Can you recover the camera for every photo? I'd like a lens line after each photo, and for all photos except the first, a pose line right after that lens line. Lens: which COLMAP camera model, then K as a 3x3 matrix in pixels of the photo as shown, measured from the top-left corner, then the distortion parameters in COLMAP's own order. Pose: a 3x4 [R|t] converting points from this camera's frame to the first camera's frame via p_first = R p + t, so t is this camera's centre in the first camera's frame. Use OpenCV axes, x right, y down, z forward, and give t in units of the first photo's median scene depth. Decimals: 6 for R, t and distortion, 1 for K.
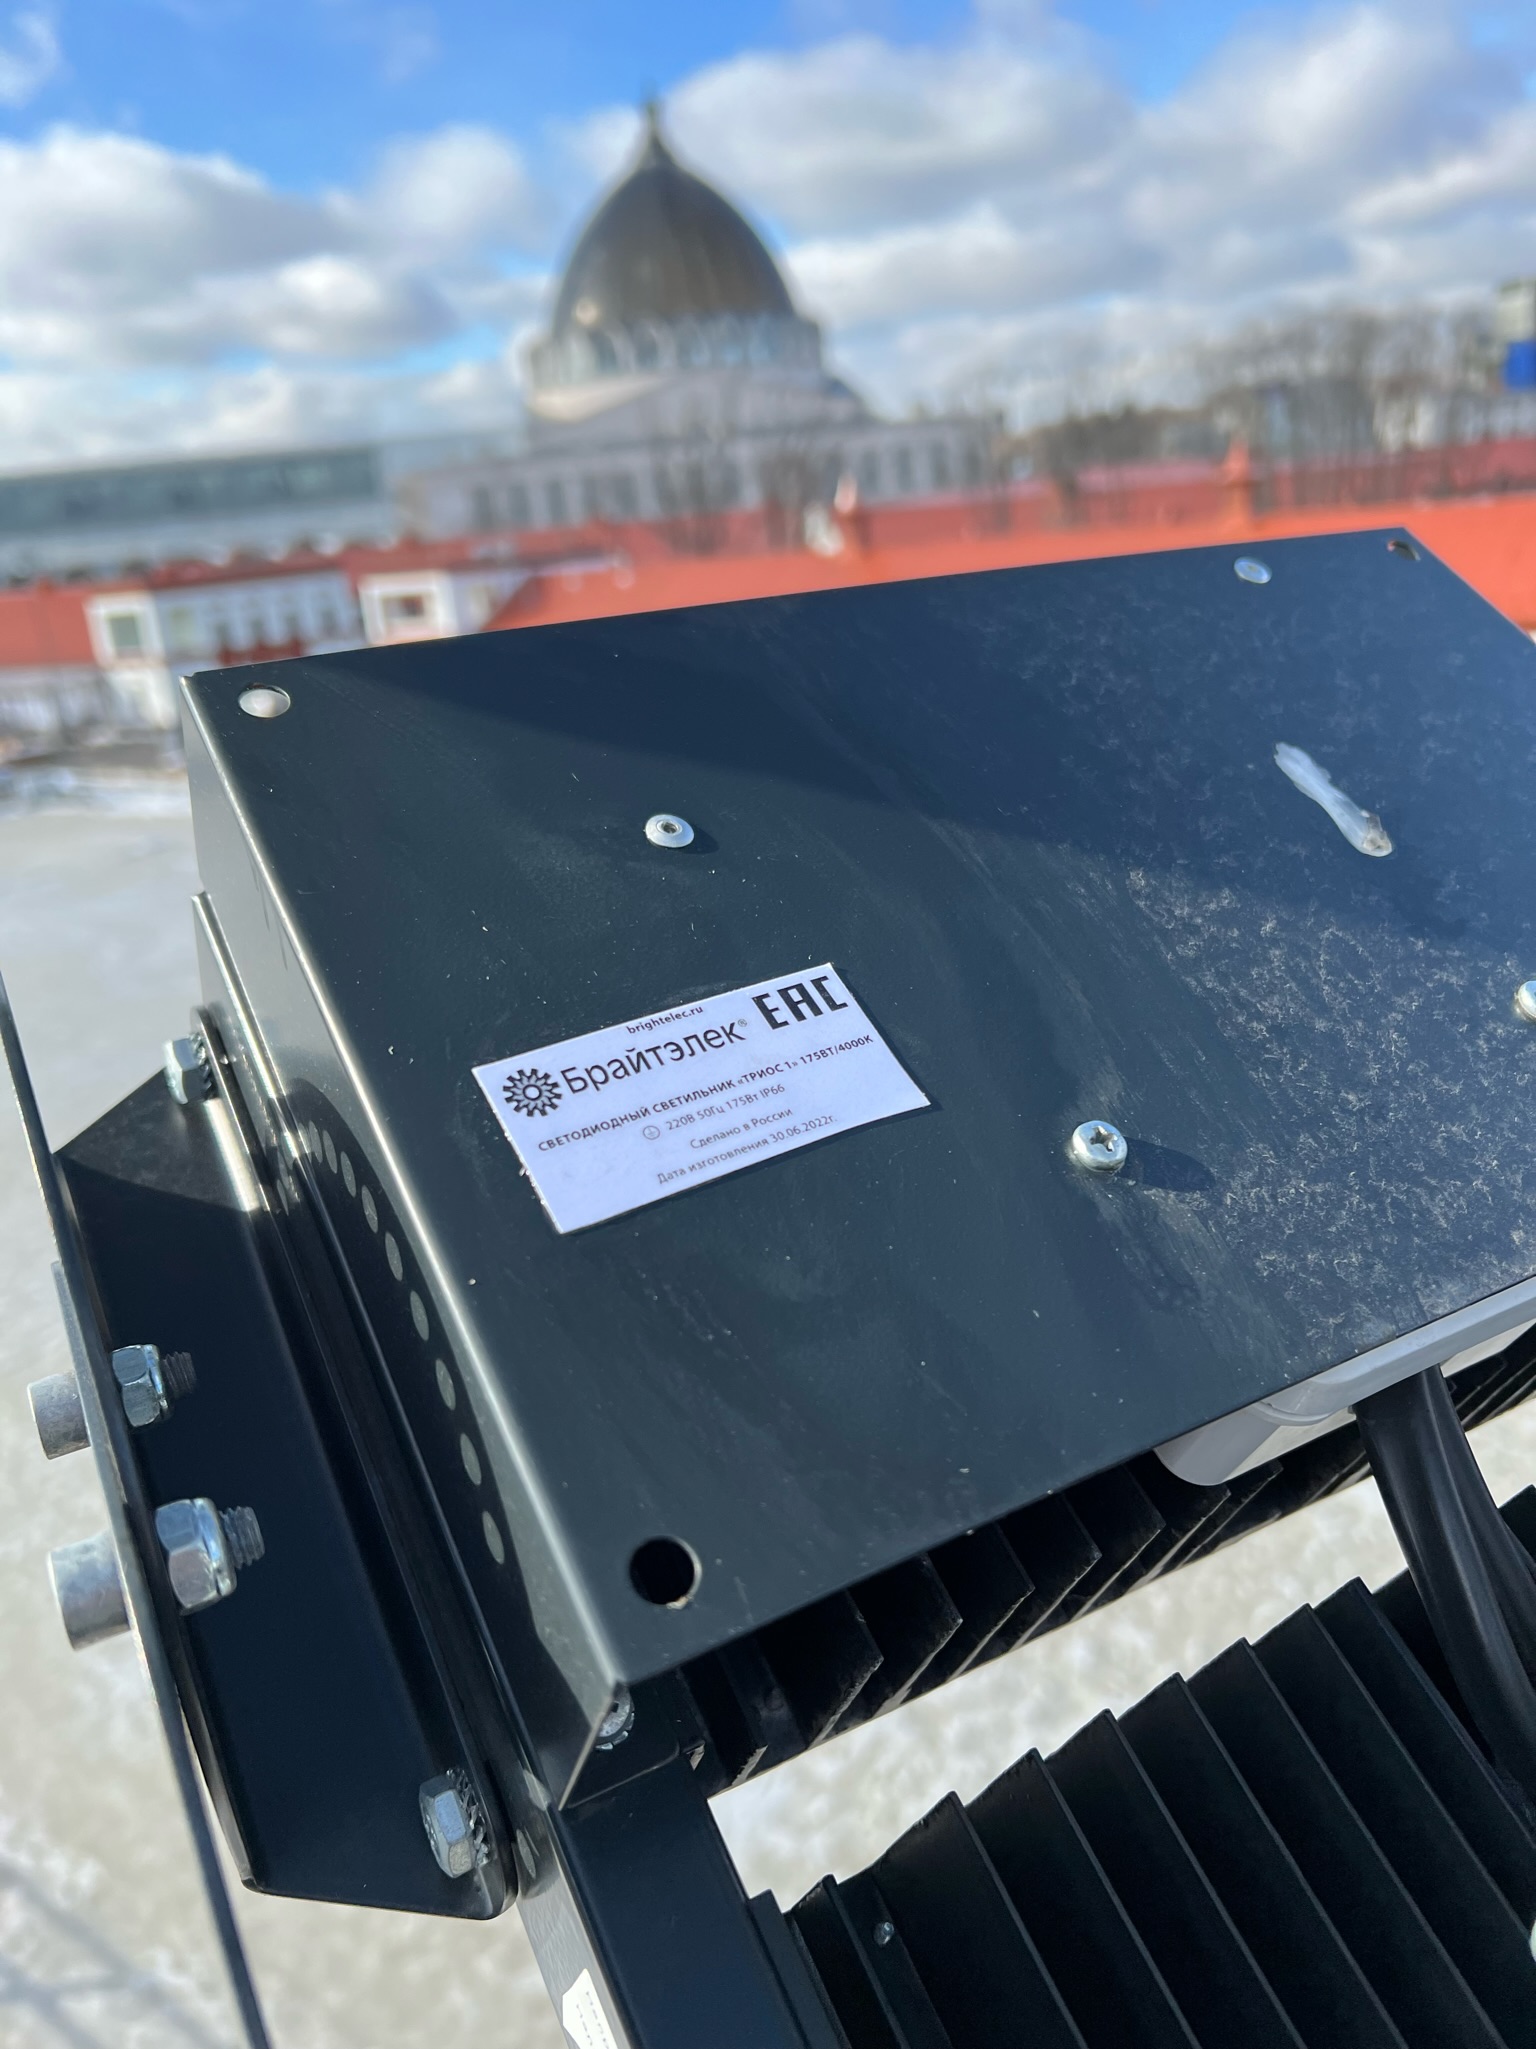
lens RADIAL K [[1535.8, 0, 768.0], [0, 1535.8, 1024.5], [0, 0, 1]] dist [0.045620, -0.055153]
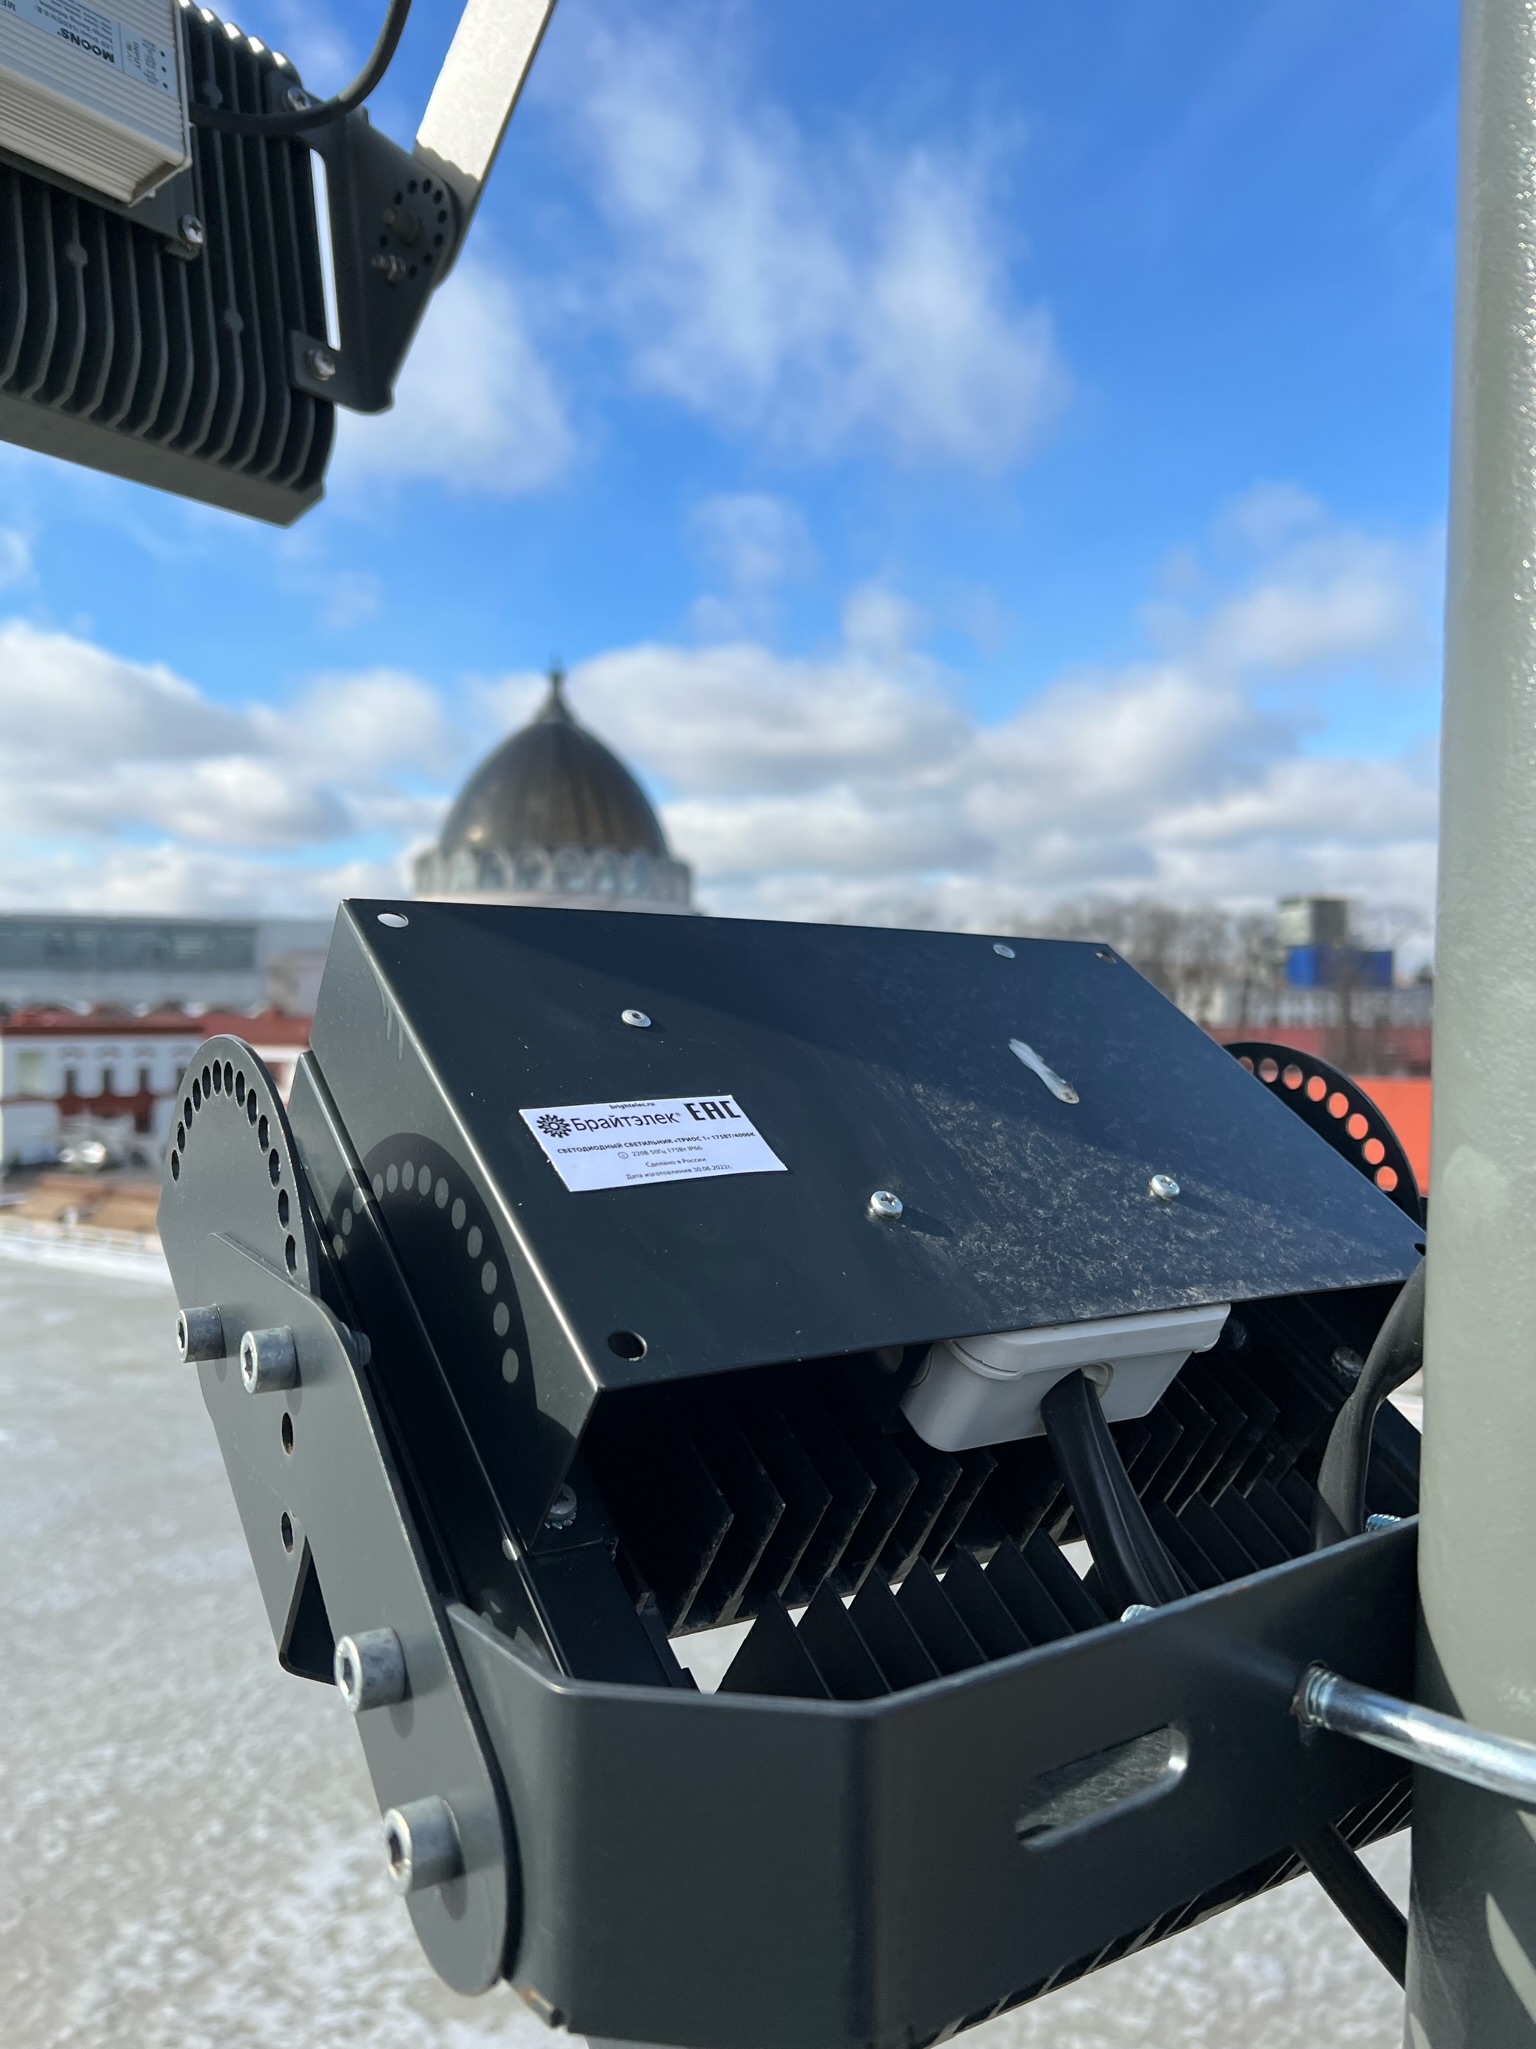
lens RADIAL K [[1525.3, 0, 756.8], [0, 1525.3, 1049.6], [0, 0, 1]] dist [0.099608, -0.152868]
pose [[0.991197, 0.100889, 0.085732, -0.076960], [-0.070154, 0.949394, -0.306154, 0.412177], [-0.112281, 0.297444, 0.948114, -0.565444]]
